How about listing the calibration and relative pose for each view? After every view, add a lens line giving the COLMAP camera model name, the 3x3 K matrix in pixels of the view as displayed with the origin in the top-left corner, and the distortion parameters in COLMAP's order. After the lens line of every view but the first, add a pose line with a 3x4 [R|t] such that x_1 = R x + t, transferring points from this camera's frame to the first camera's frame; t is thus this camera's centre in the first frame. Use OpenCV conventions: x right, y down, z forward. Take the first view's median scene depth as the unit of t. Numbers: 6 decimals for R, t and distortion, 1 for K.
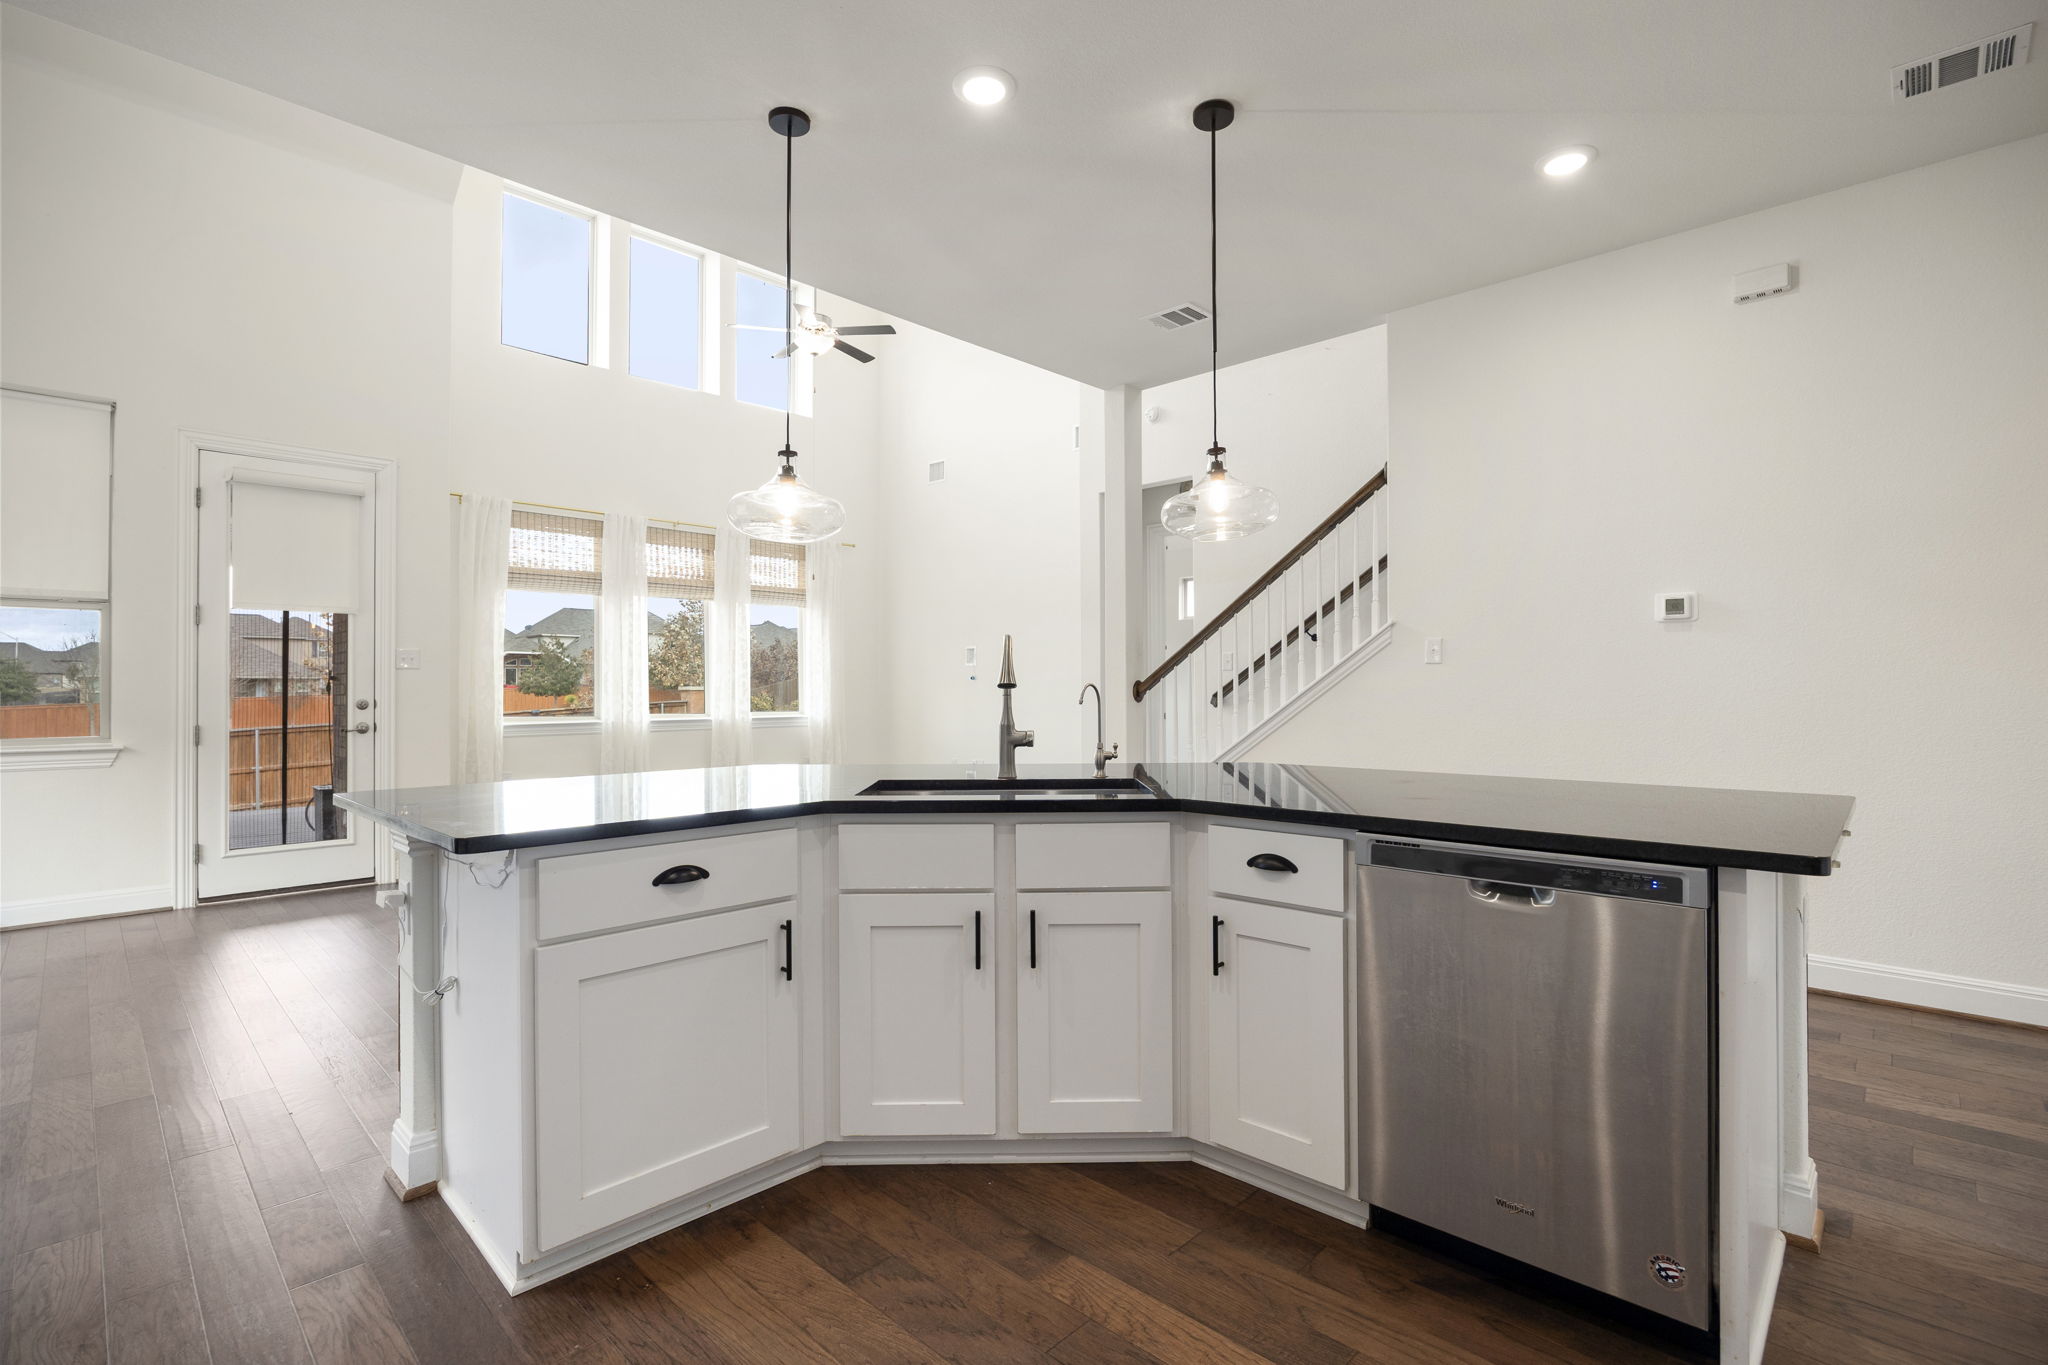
lens RADIAL K [[929.0, 0, 1023.4], [0, 929.0, 680.0], [0, 0, 1]] dist [-0.003427, -0.000299]
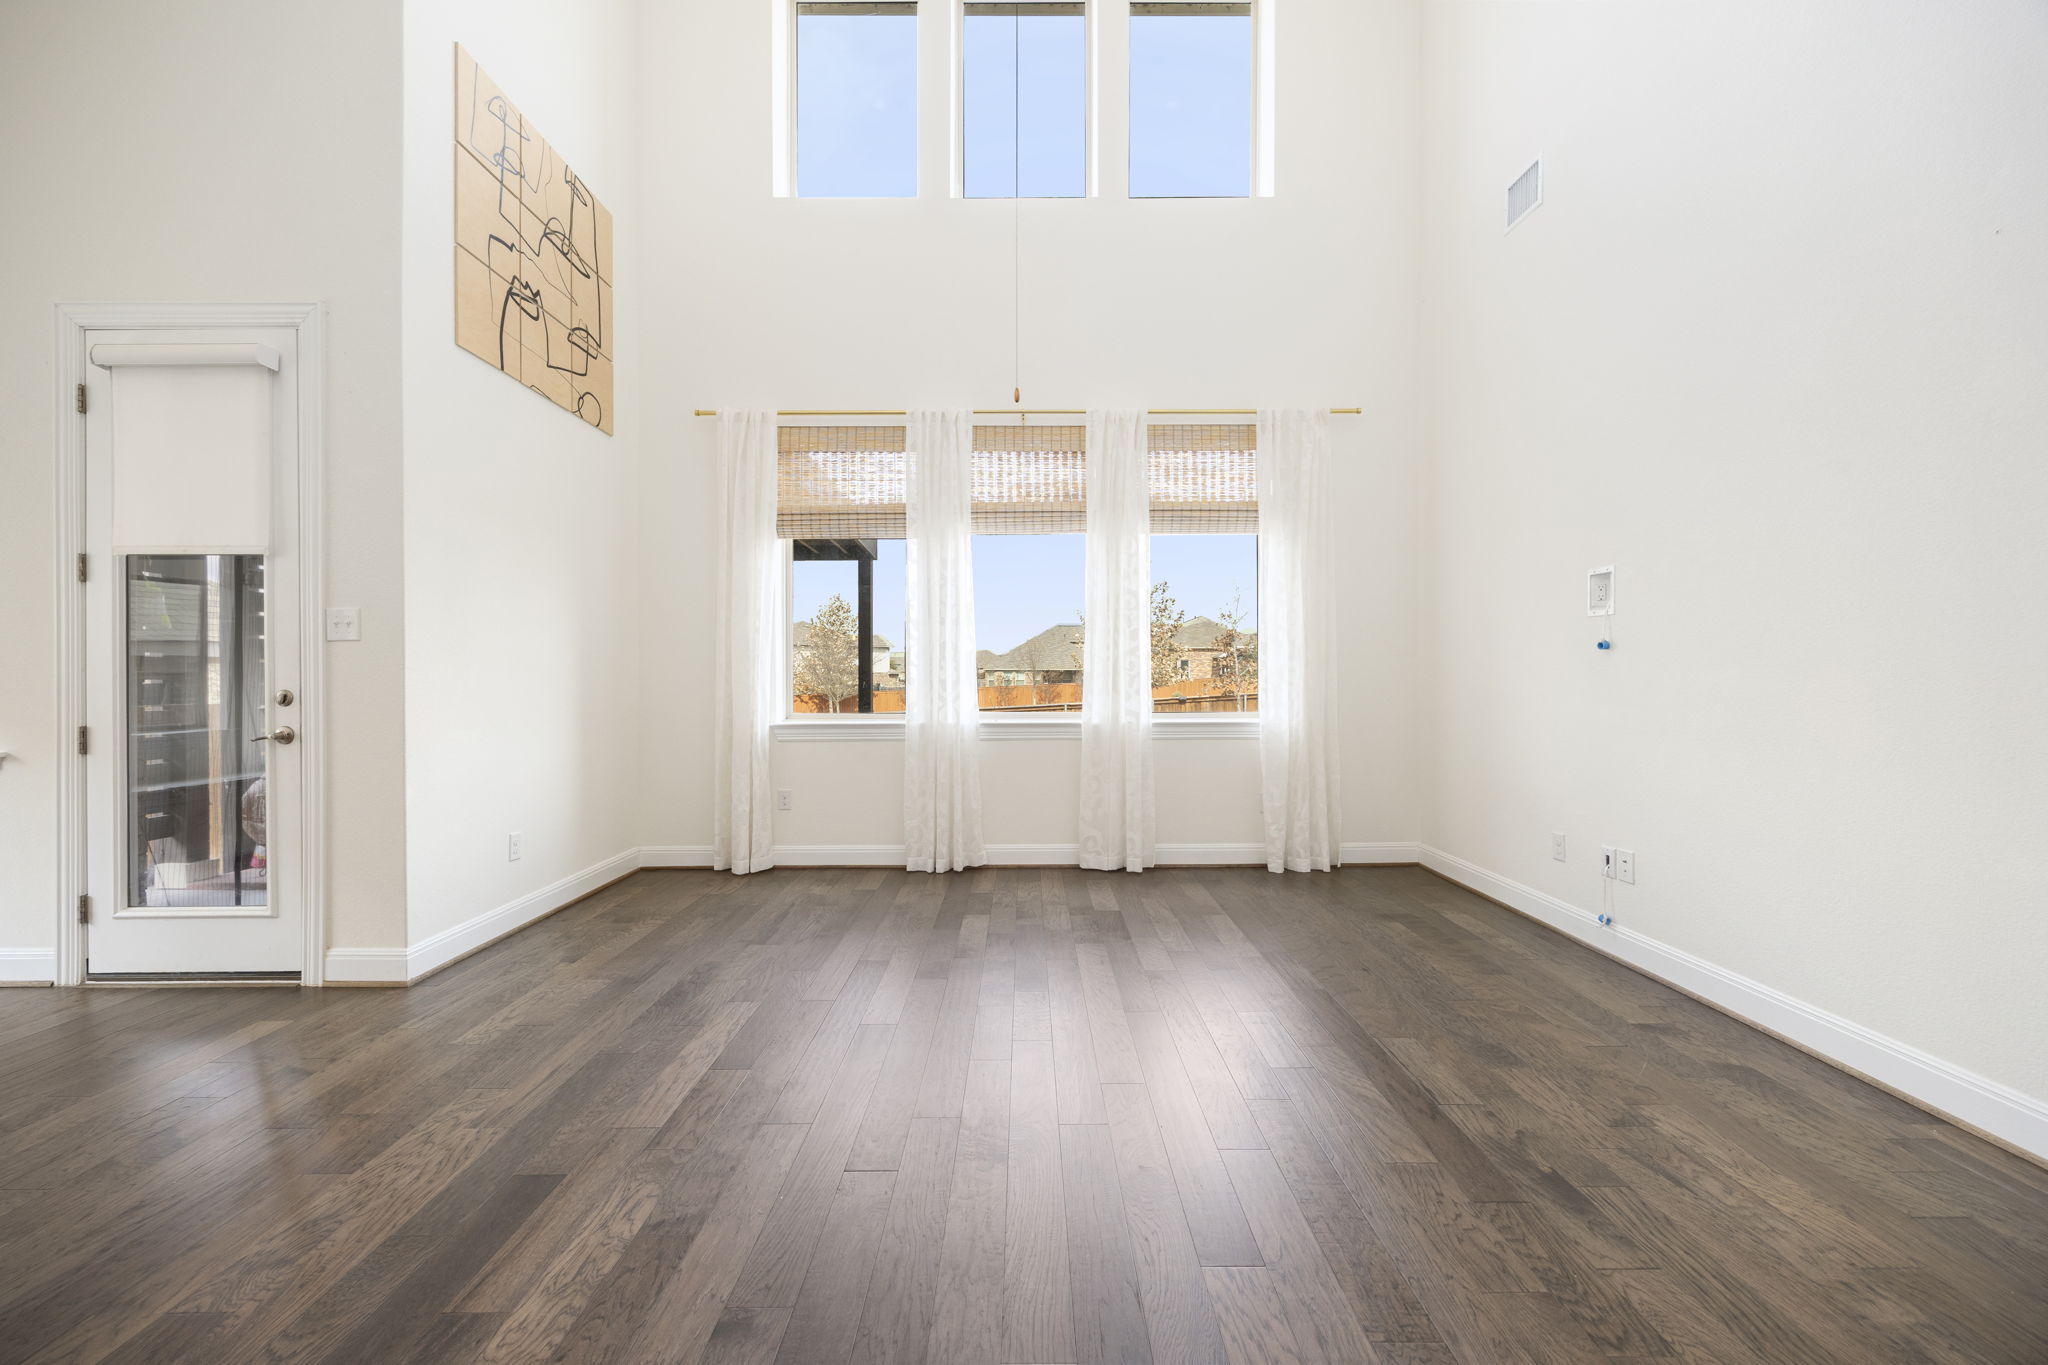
lens RADIAL K [[787.8, 0, 1020.9], [0, 787.8, 677.8], [0, 0, 1]] dist [0.002050, -0.000396]
pose [[0.694616, -0.000199, -0.719381, 0.016982], [0.008198, 0.999937, 0.007639, 0.008558], [0.719334, -0.011204, 0.694574, 0.673257]]
